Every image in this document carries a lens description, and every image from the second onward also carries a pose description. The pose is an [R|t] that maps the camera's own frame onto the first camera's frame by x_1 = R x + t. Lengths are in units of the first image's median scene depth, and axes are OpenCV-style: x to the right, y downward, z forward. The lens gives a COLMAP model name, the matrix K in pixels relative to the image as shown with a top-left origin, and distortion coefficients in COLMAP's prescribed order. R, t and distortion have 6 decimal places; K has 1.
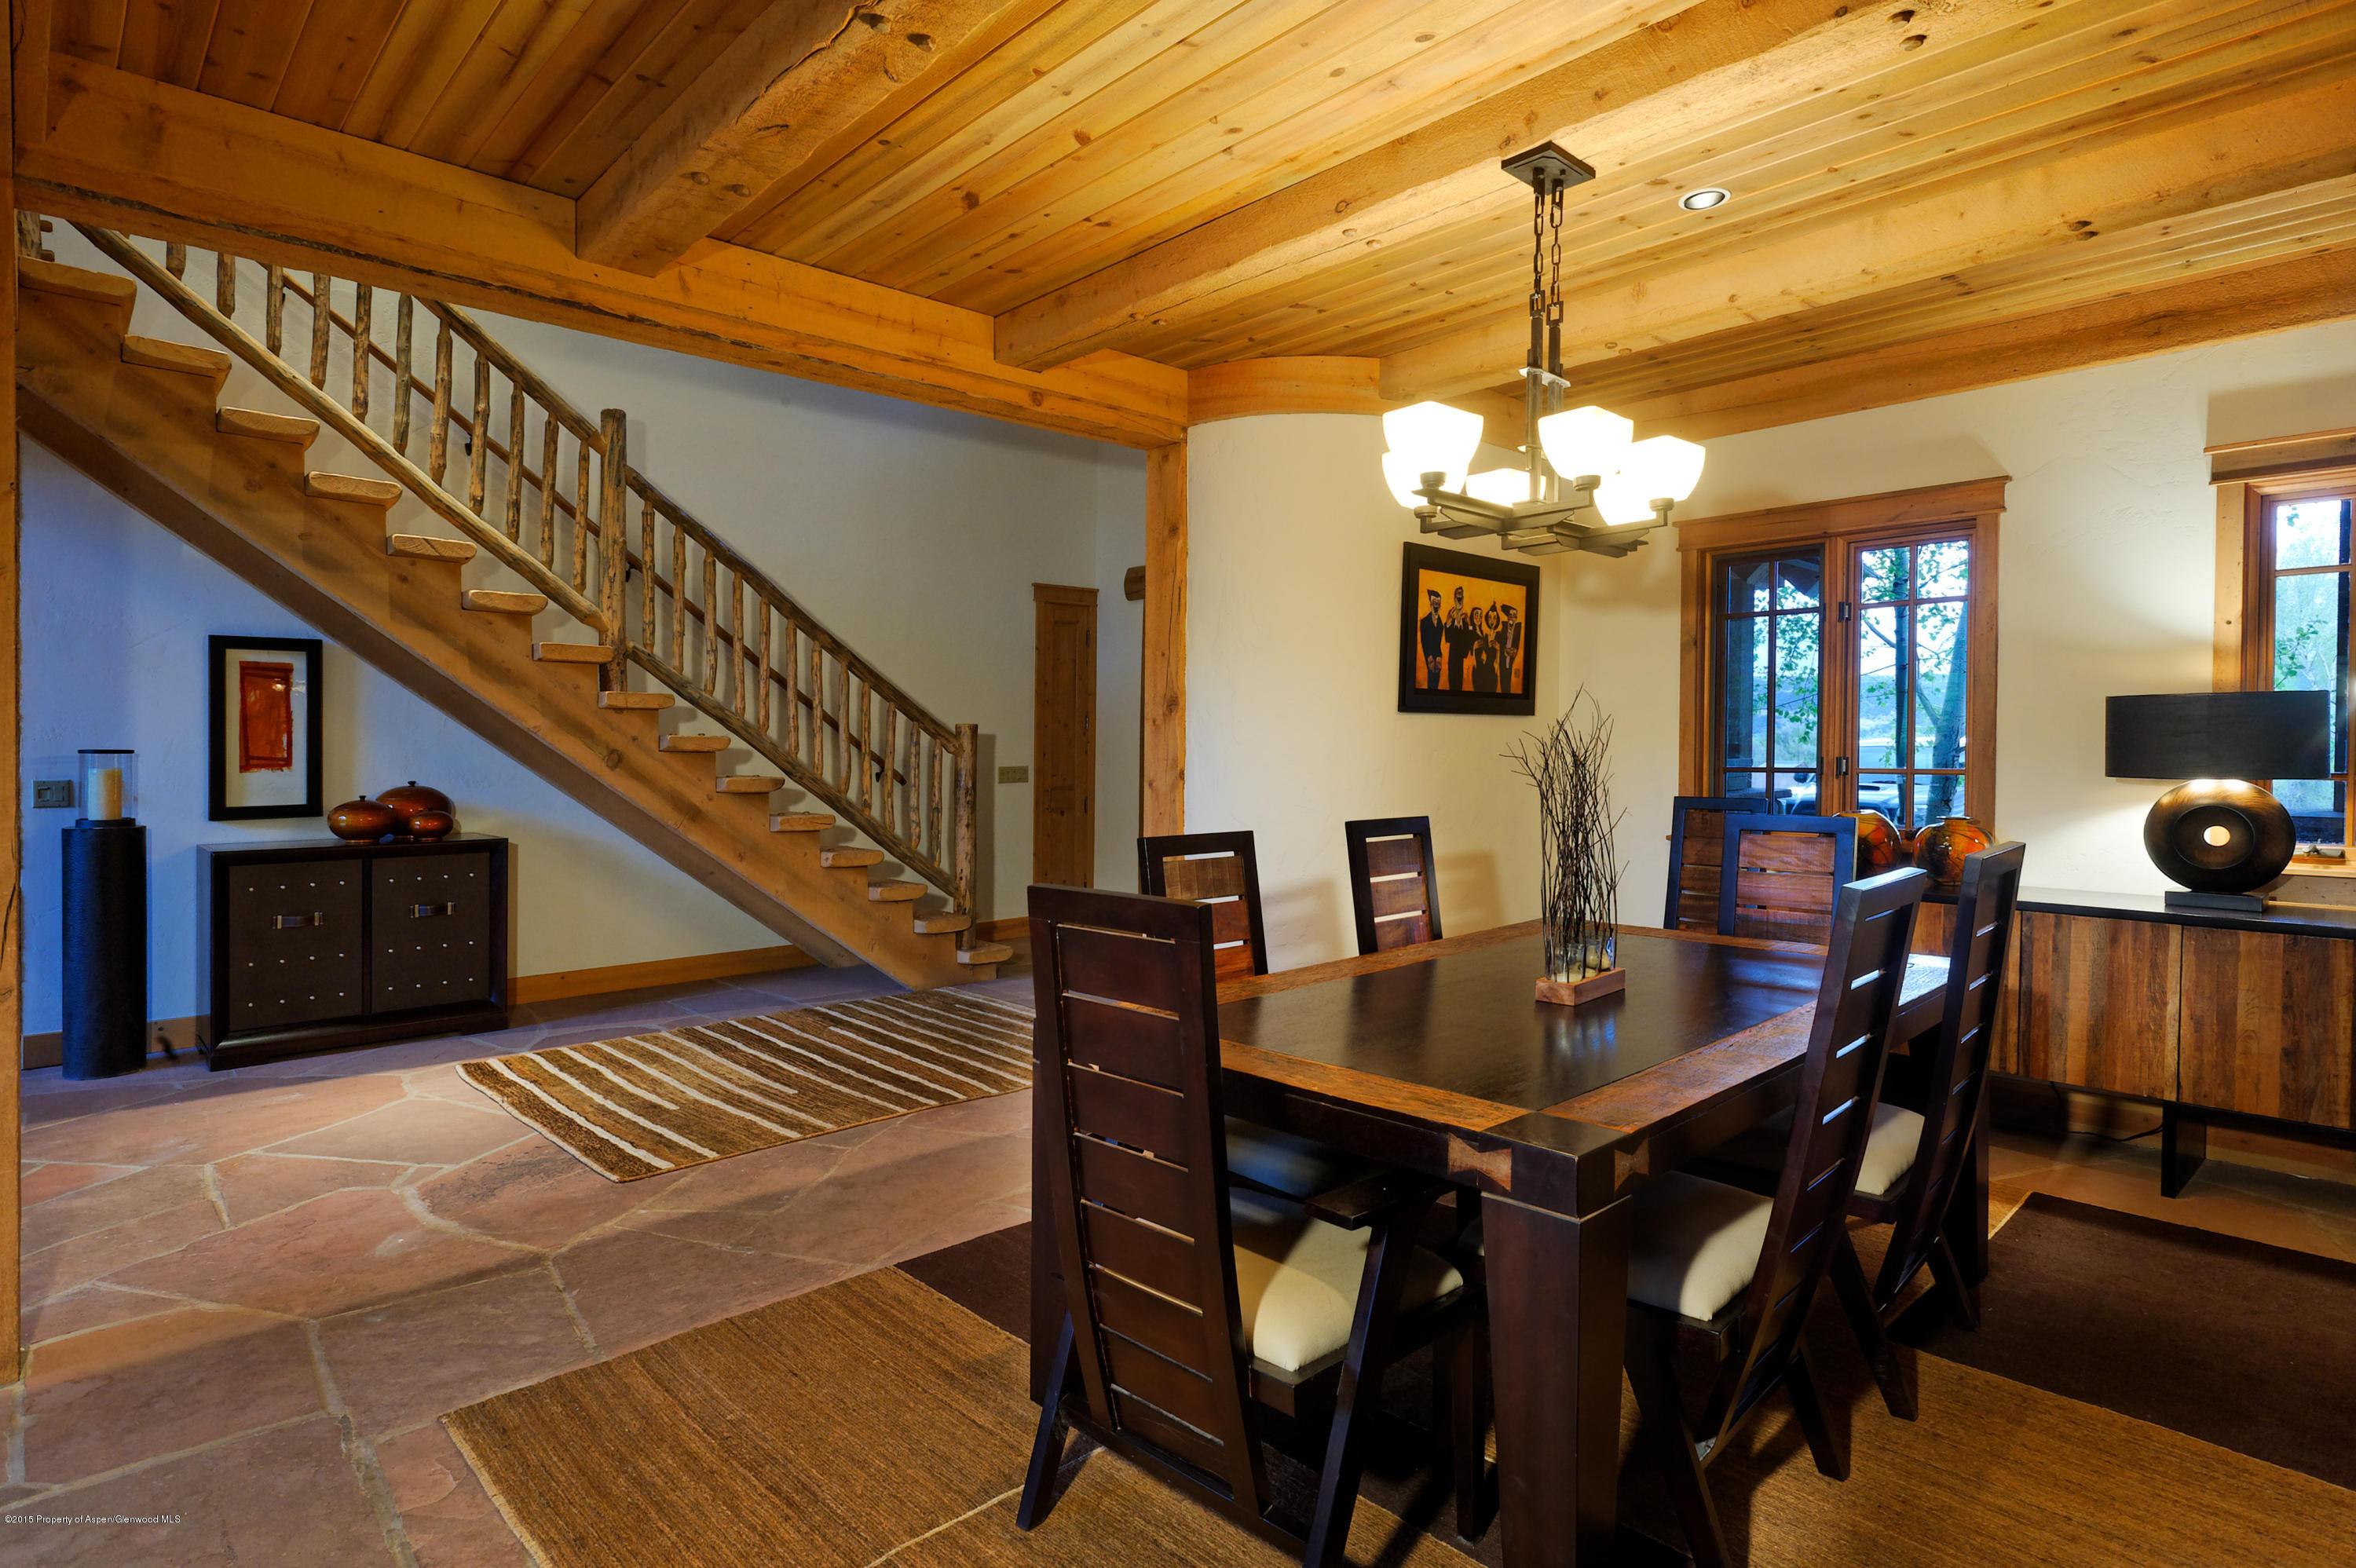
lens RADIAL K [[1220.3, 0, 1168.4], [0, 1220.3, 749.4], [0, 0, 1]] dist [0.001149, -0.000469]
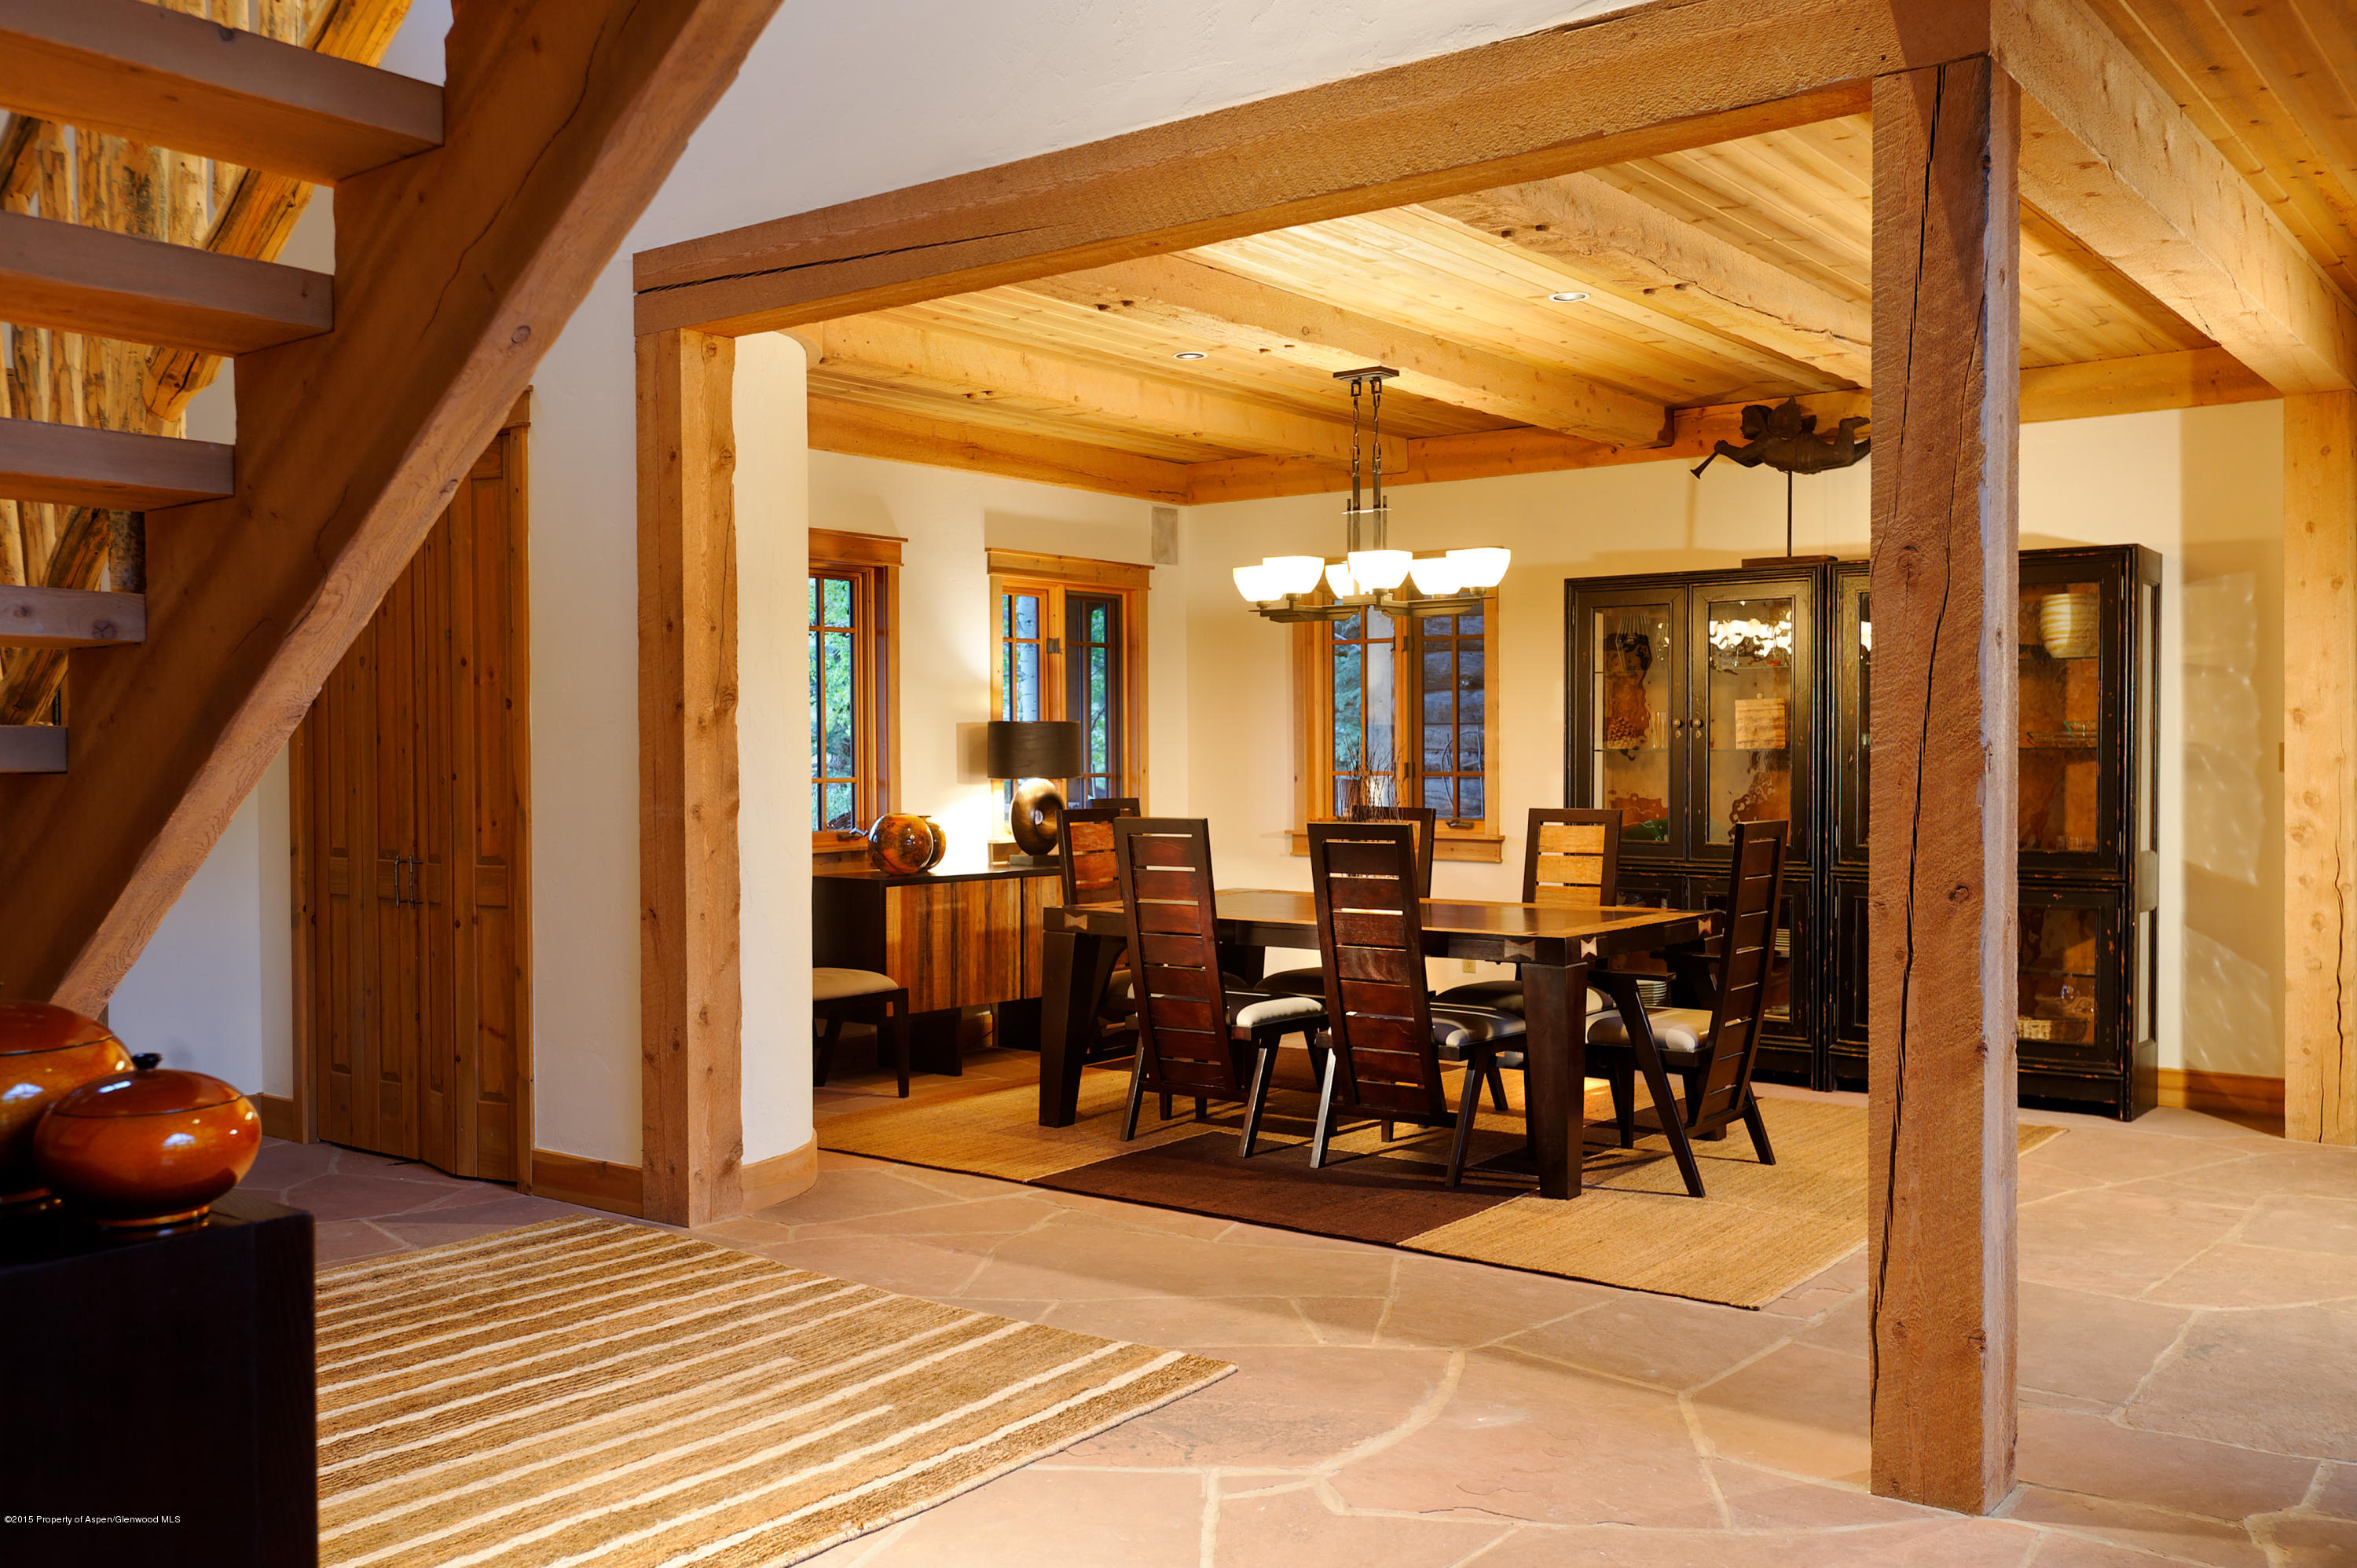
lens RADIAL K [[2039.0, 0, 1179.0], [0, 2039.0, 784.9], [0, 0, 1]] dist [0.059351, 0.003255]
pose [[-0.160135, -0.015198, 0.986978, -1.566061], [0.004123, 0.999862, 0.016065, -0.006471], [-0.987086, 0.006642, -0.160051, 1.178773]]
